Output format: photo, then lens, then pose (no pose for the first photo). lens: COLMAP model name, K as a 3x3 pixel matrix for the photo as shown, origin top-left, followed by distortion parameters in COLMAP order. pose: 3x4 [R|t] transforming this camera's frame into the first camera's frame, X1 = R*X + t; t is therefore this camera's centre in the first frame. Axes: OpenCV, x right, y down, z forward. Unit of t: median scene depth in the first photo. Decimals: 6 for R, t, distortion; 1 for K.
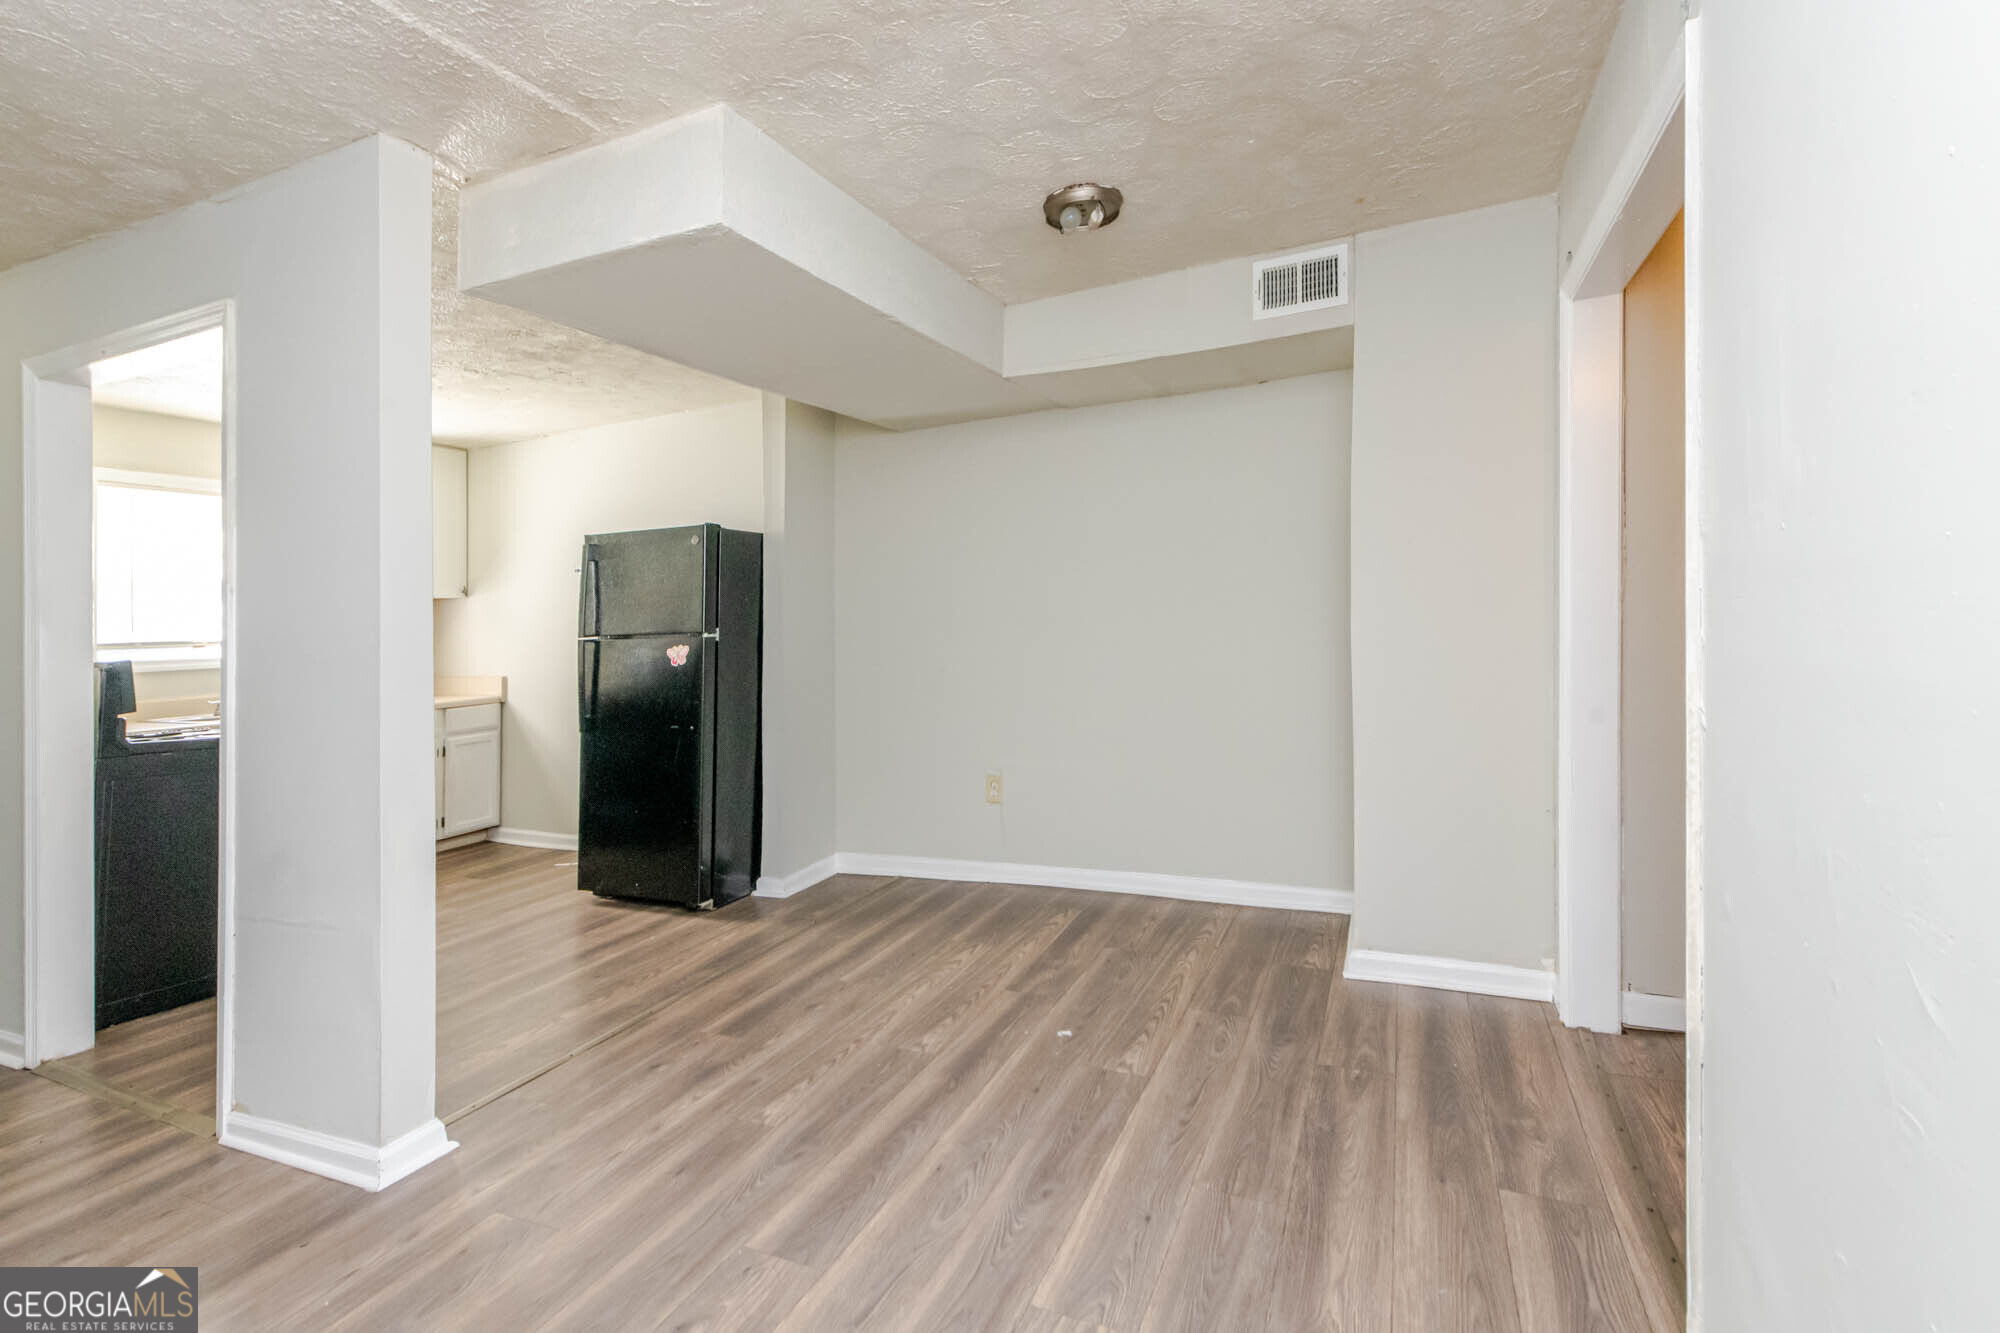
lens RADIAL K [[925.1, 0, 1007.0], [0, 925.1, 558.1], [0, 0, 1]] dist [0.012654, -0.005300]
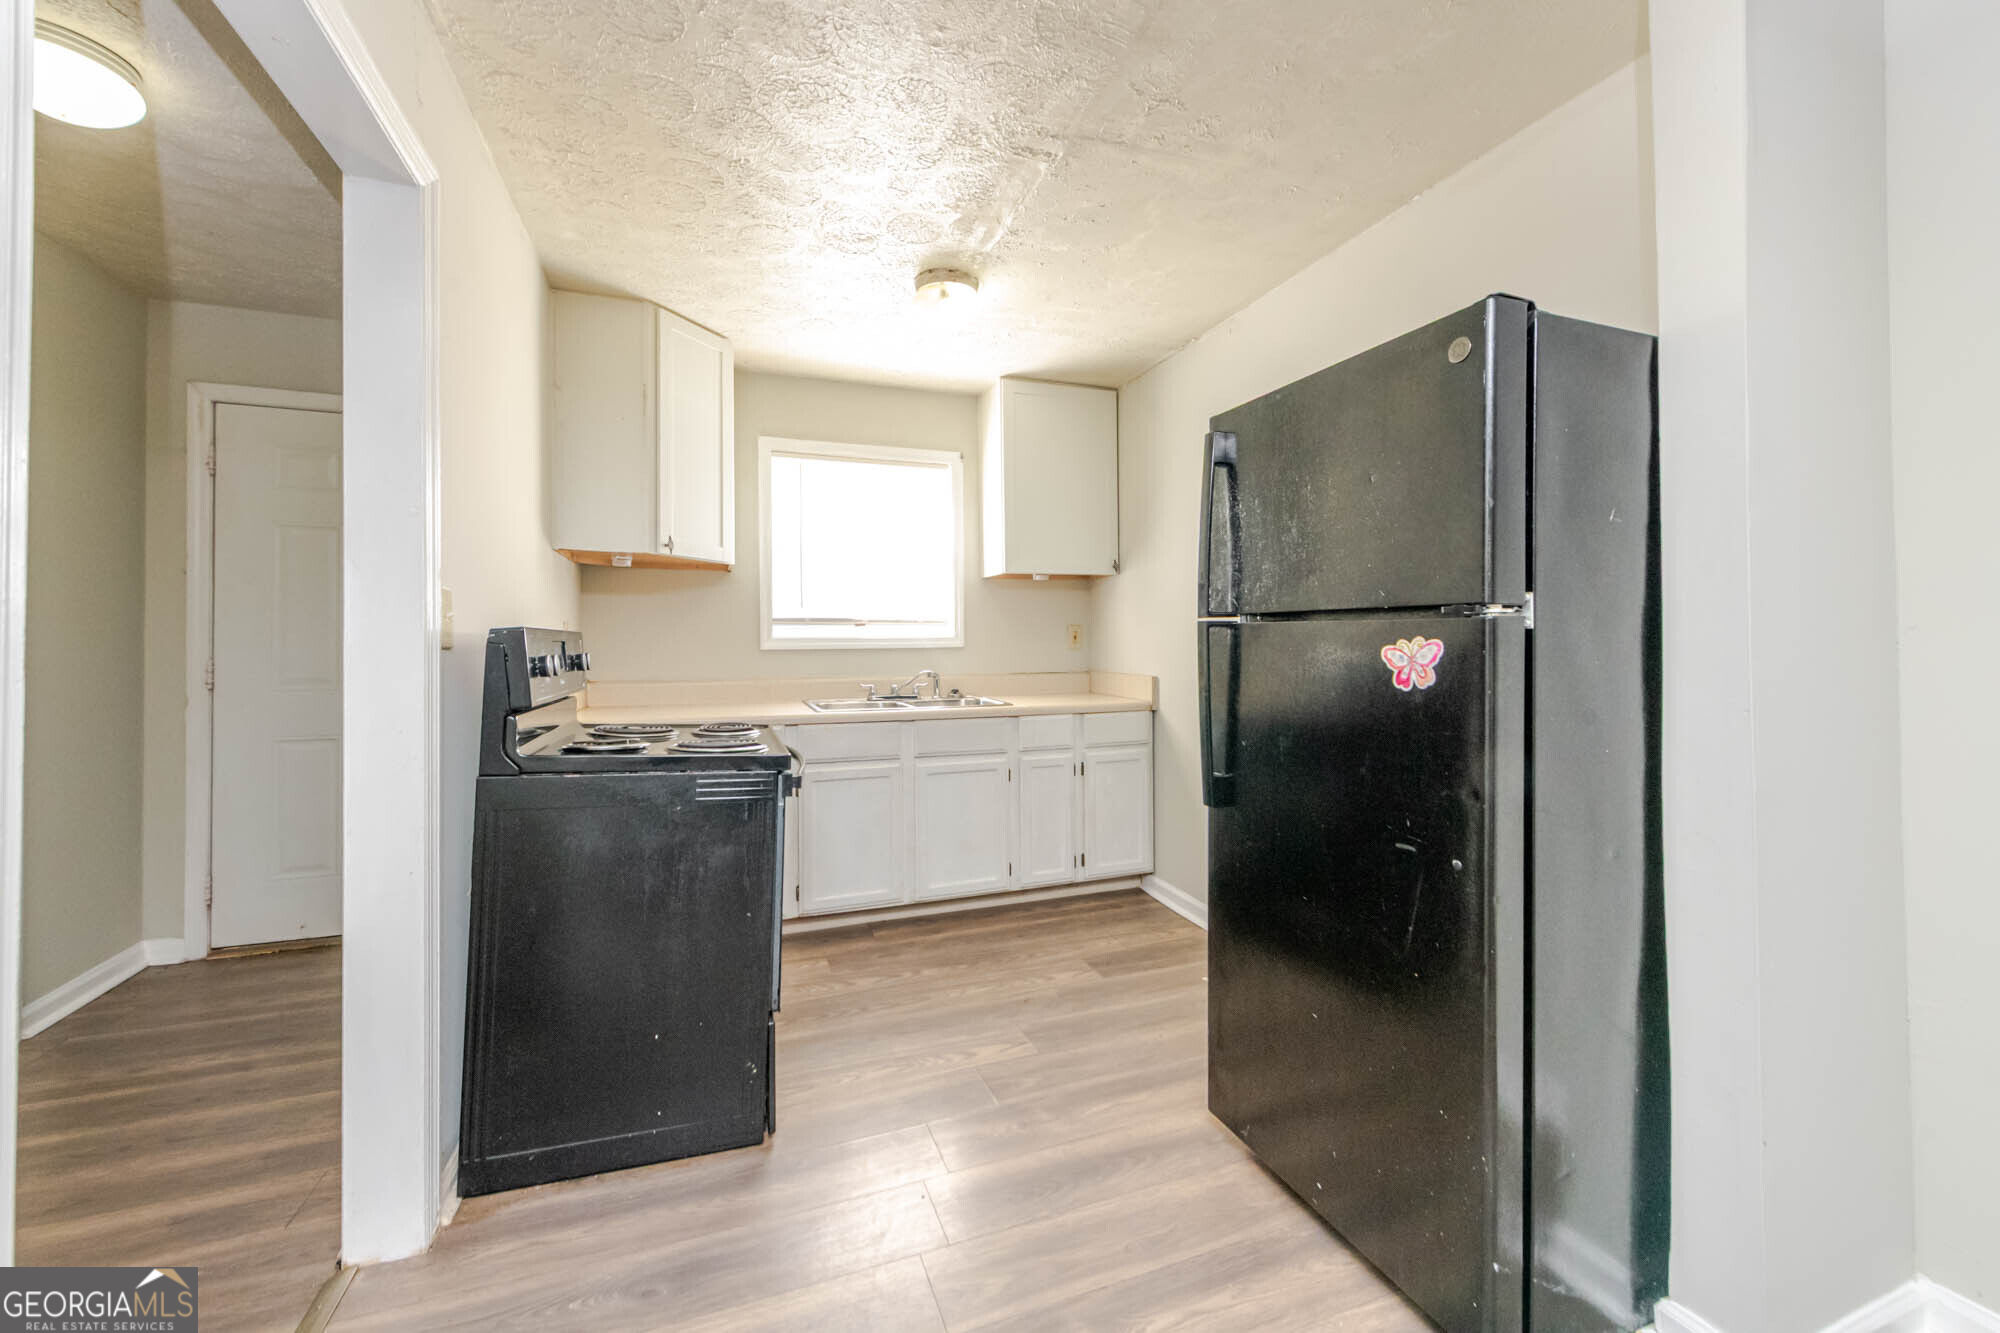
lens RADIAL K [[789.6, 0, 1005.6], [0, 789.6, 627.4], [0, 0, 1]] dist [0.000250, -0.000647]
pose [[0.702884, 0.020566, -0.711007, -0.228170], [0.028655, 0.997952, 0.057194, 0.063046], [0.710727, -0.060574, 0.700855, 0.617144]]
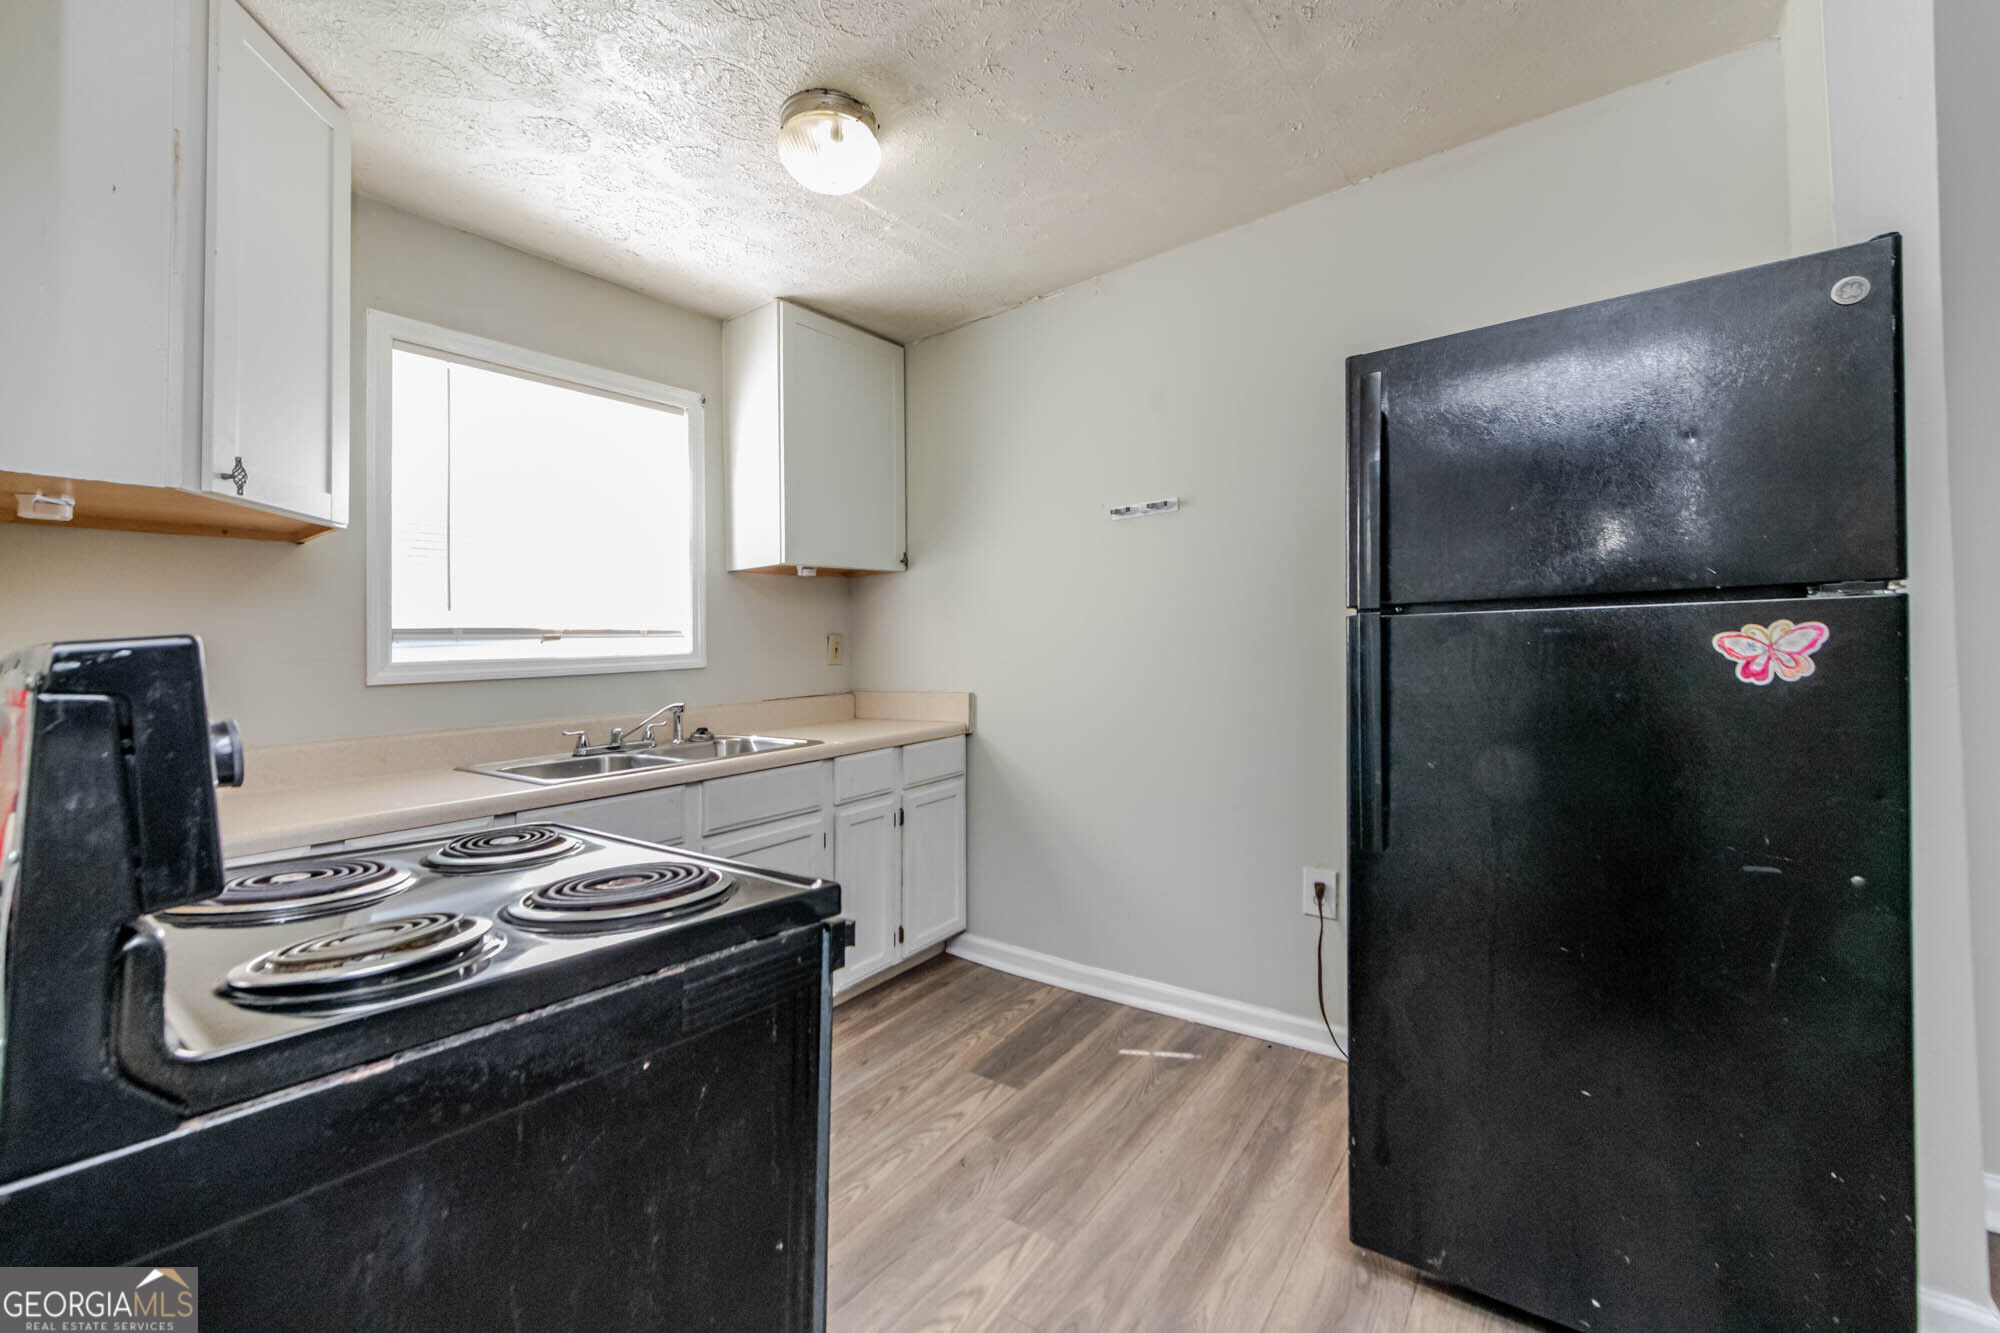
lens RADIAL K [[807.6, 0, 1014.9], [0, 807.6, 619.0], [0, 0, 1]] dist [0.009091, -0.004535]
pose [[0.977324, -0.006309, -0.211654, -0.521244], [0.015591, 0.998987, 0.042213, 0.072830], [0.211173, -0.044556, 0.976433, 0.628132]]
